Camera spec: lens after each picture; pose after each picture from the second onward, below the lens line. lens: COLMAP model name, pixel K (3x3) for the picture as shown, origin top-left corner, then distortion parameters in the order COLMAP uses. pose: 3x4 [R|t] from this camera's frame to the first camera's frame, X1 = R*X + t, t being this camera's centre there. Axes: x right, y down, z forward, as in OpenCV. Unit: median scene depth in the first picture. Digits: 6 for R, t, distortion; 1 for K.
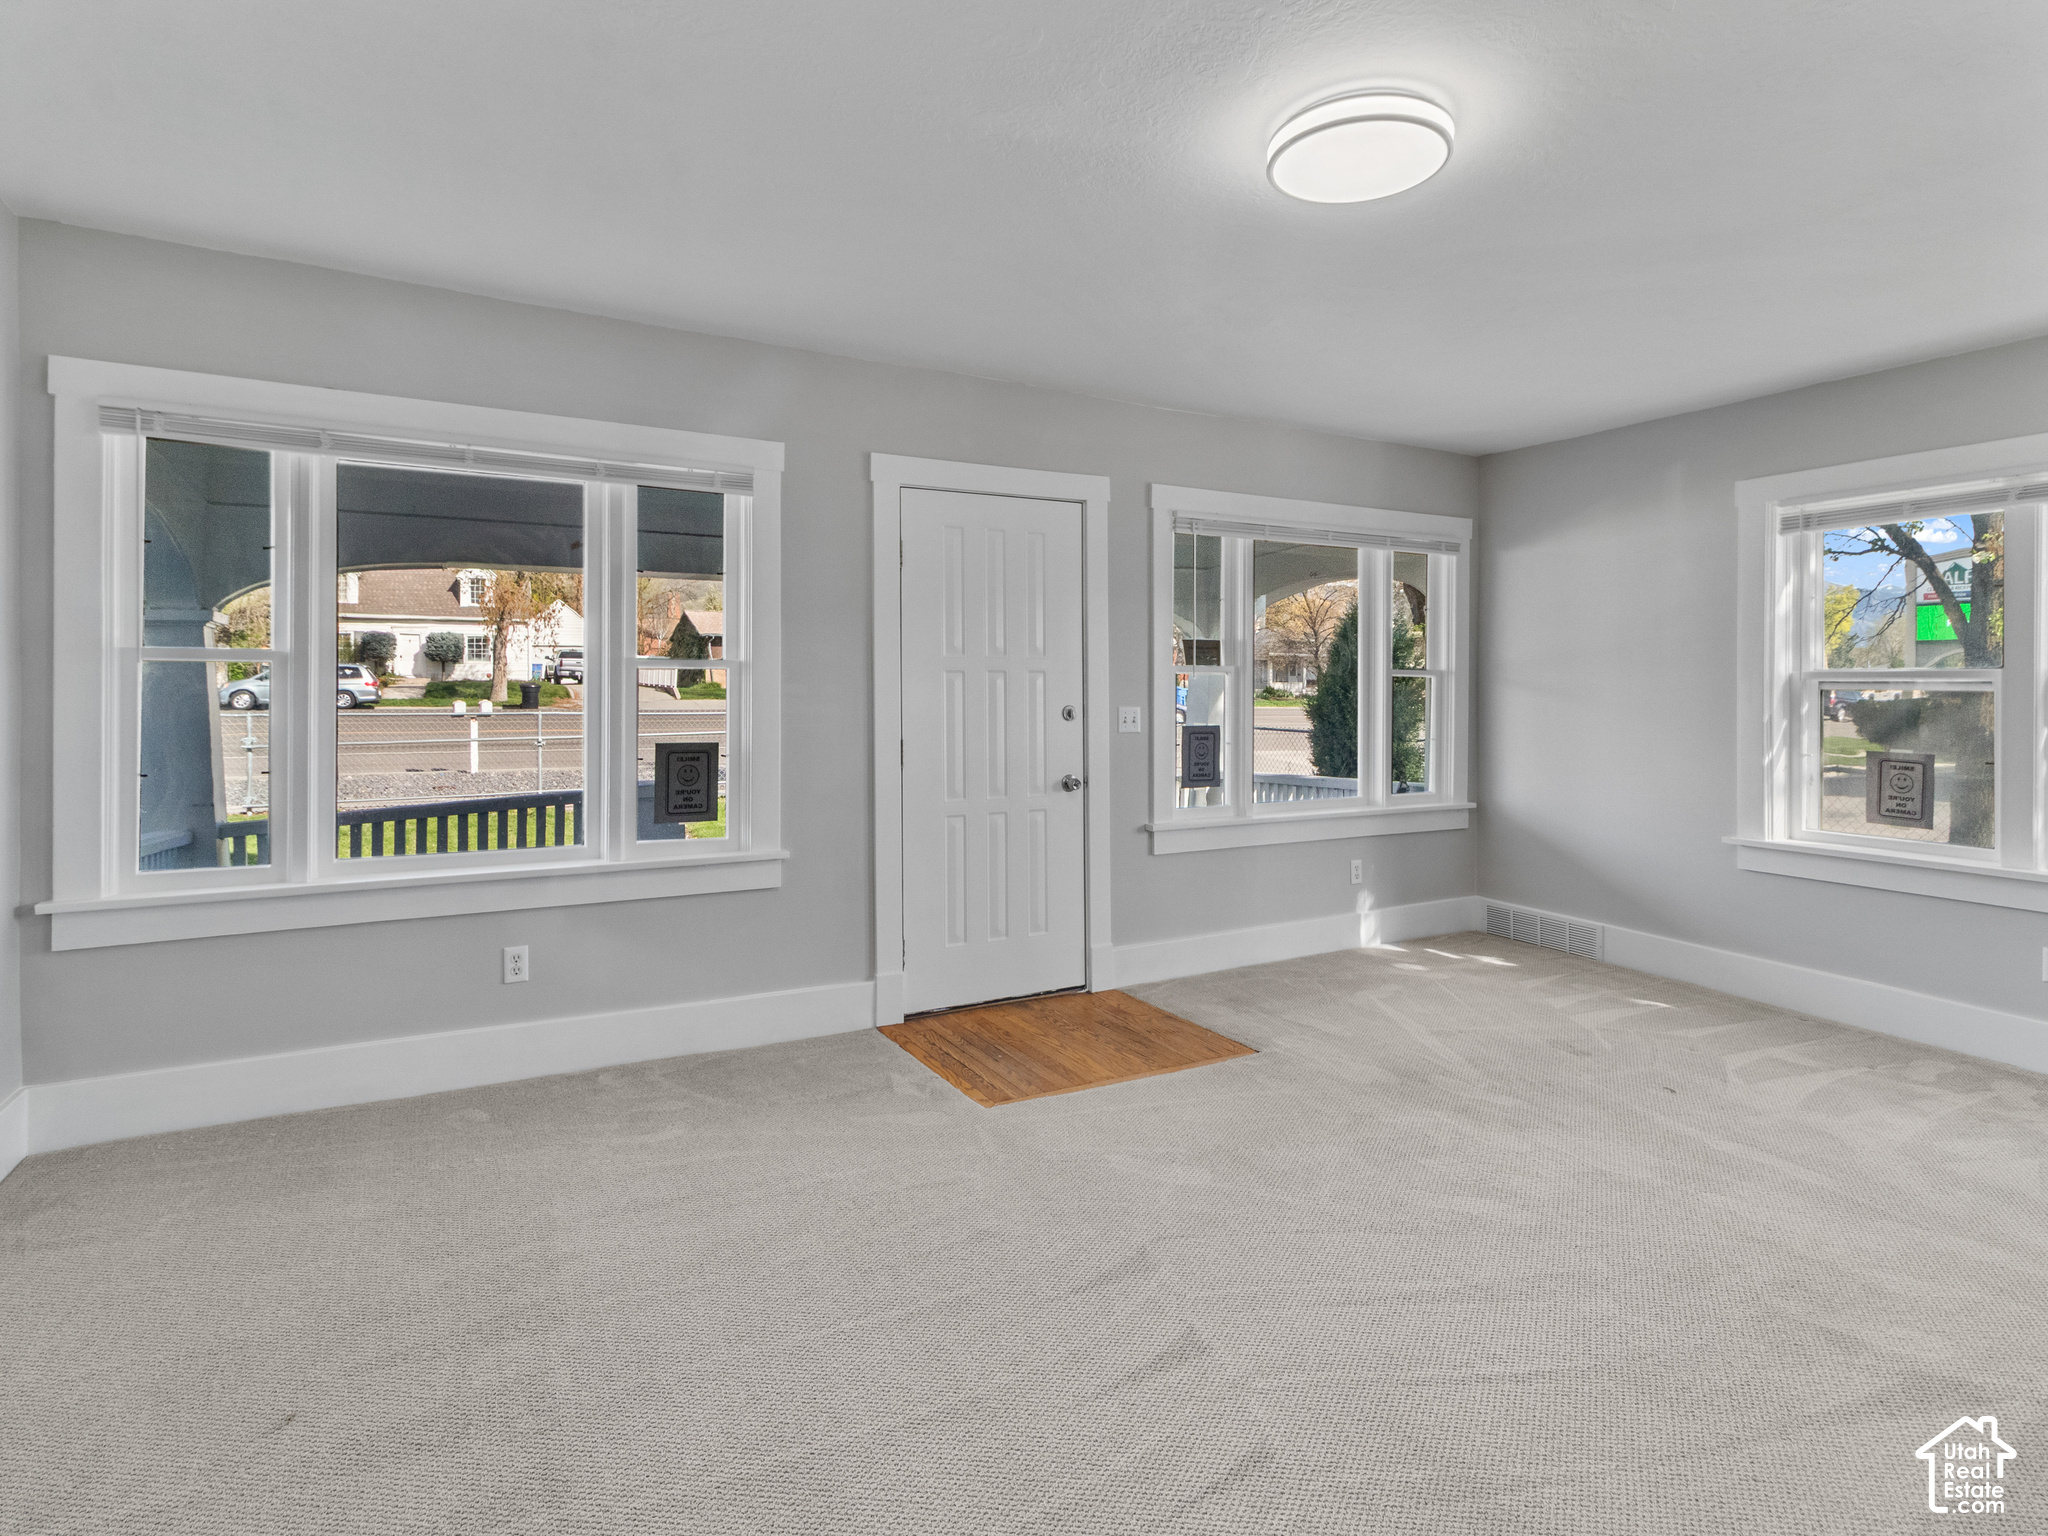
lens RADIAL K [[1052.6, 0, 1028.3], [0, 1052.6, 696.5], [0, 0, 1]] dist [-0.012693, -0.000864]
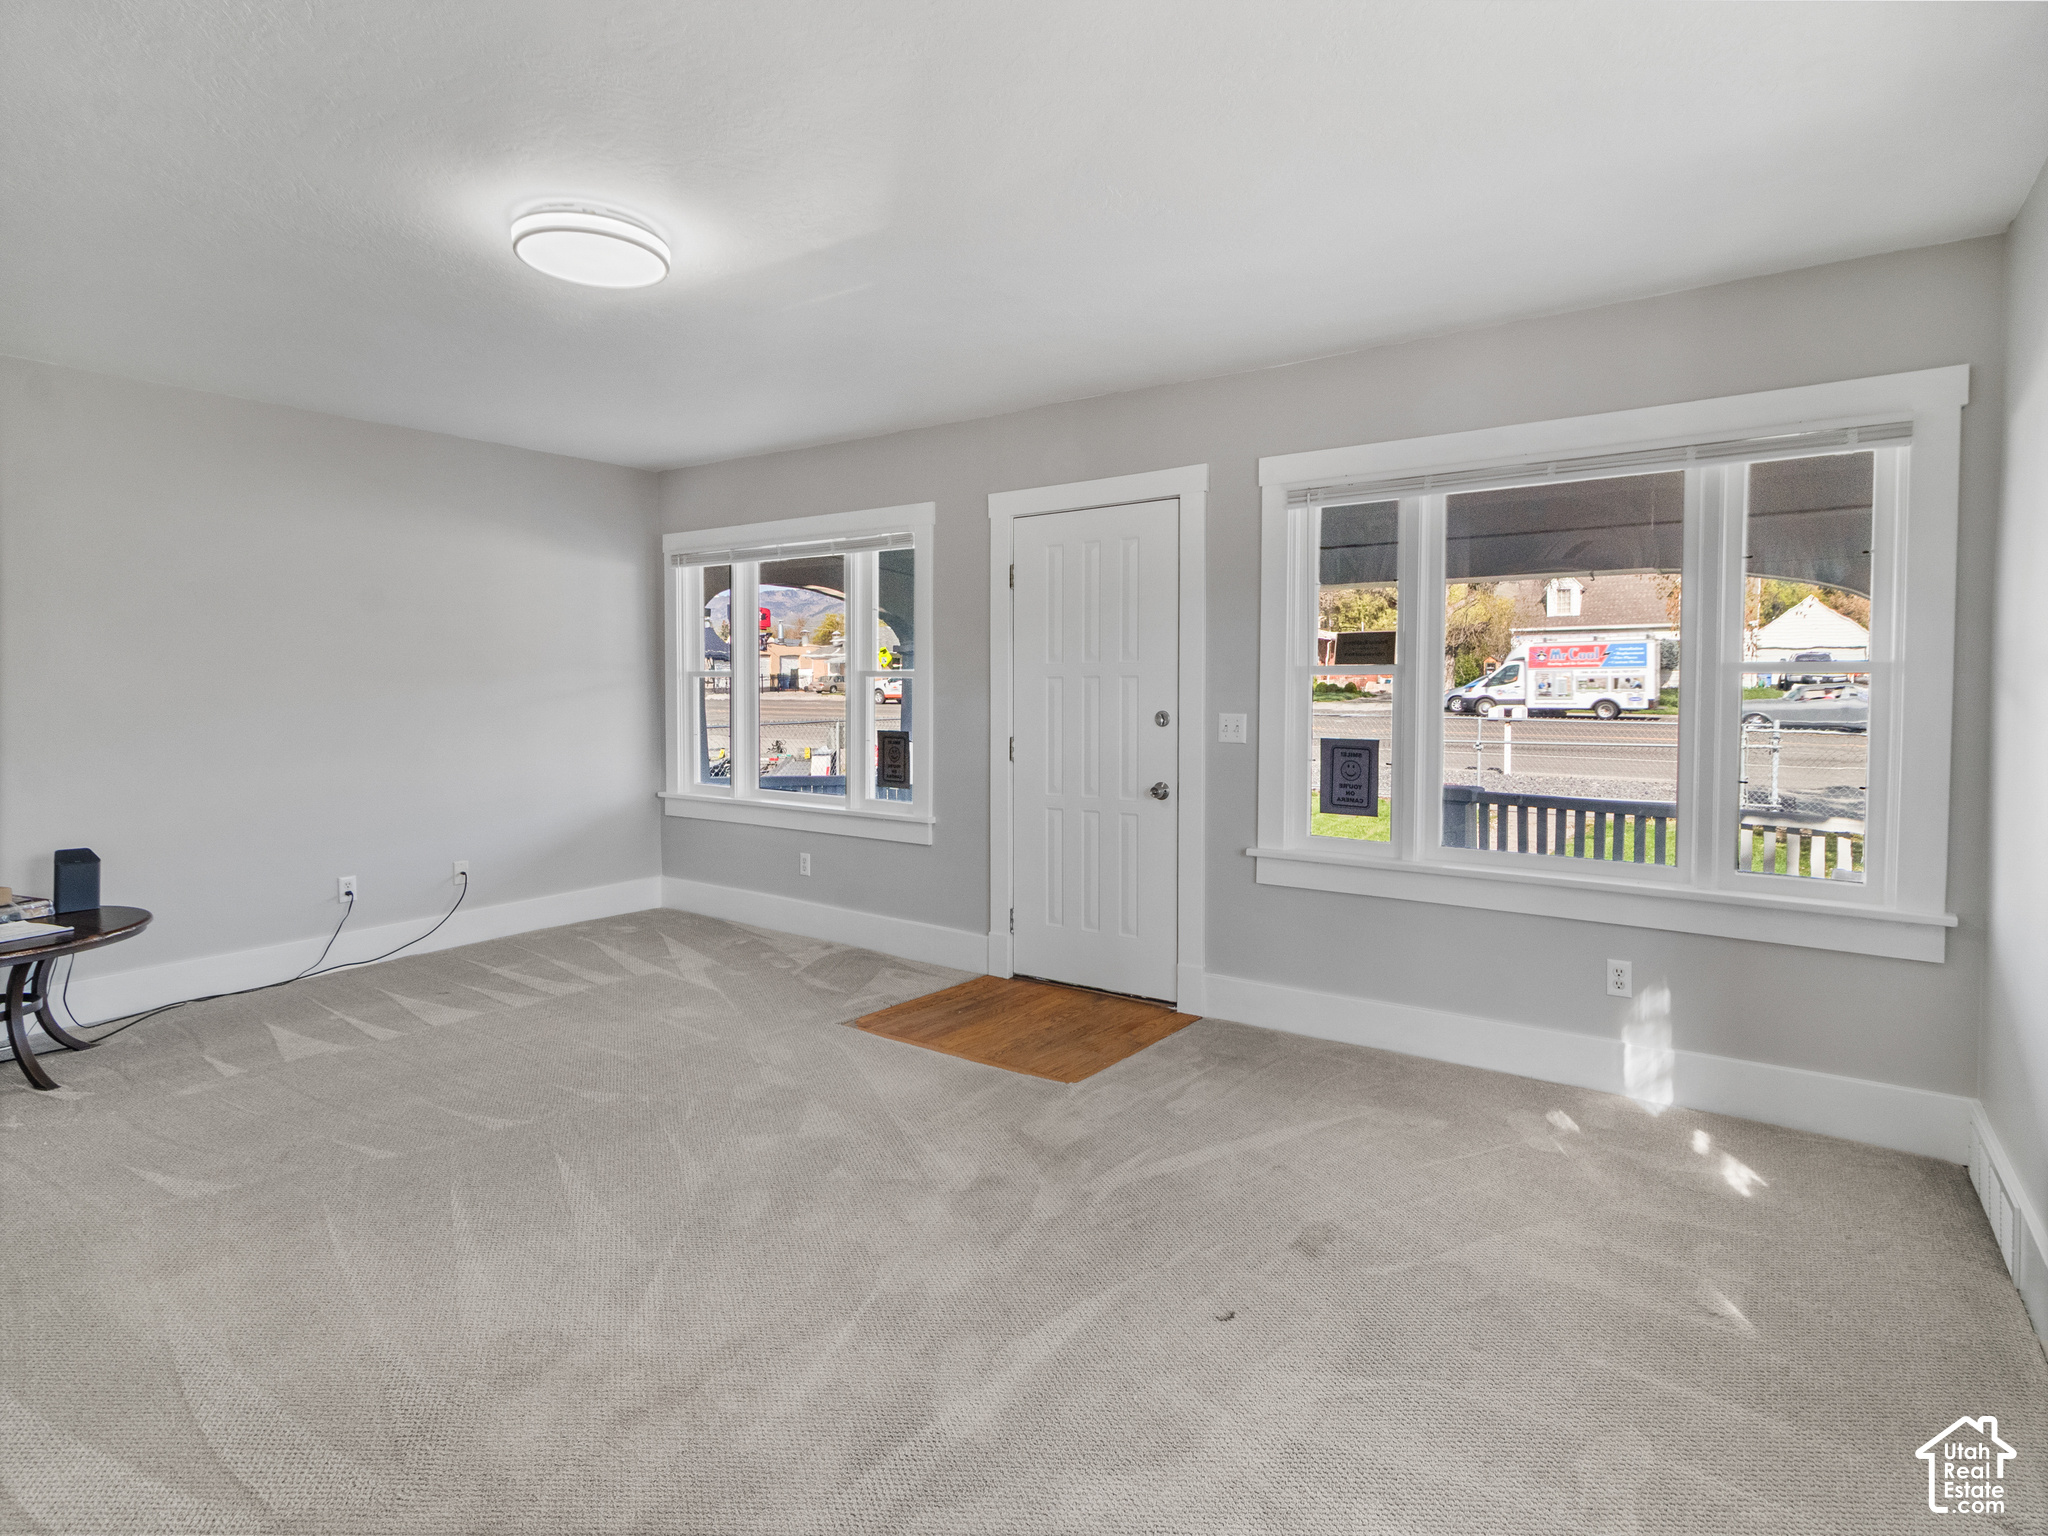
lens RADIAL K [[1054.2, 0, 1026.3], [0, 1054.2, 713.1], [0, 0, 1]] dist [-0.001300, 0.000037]
pose [[0.453786, 0.019040, -0.890907, 0.848240], [-0.009729, 0.999818, 0.016412, -0.003509], [0.891058, 0.001220, 0.453889, 0.447916]]
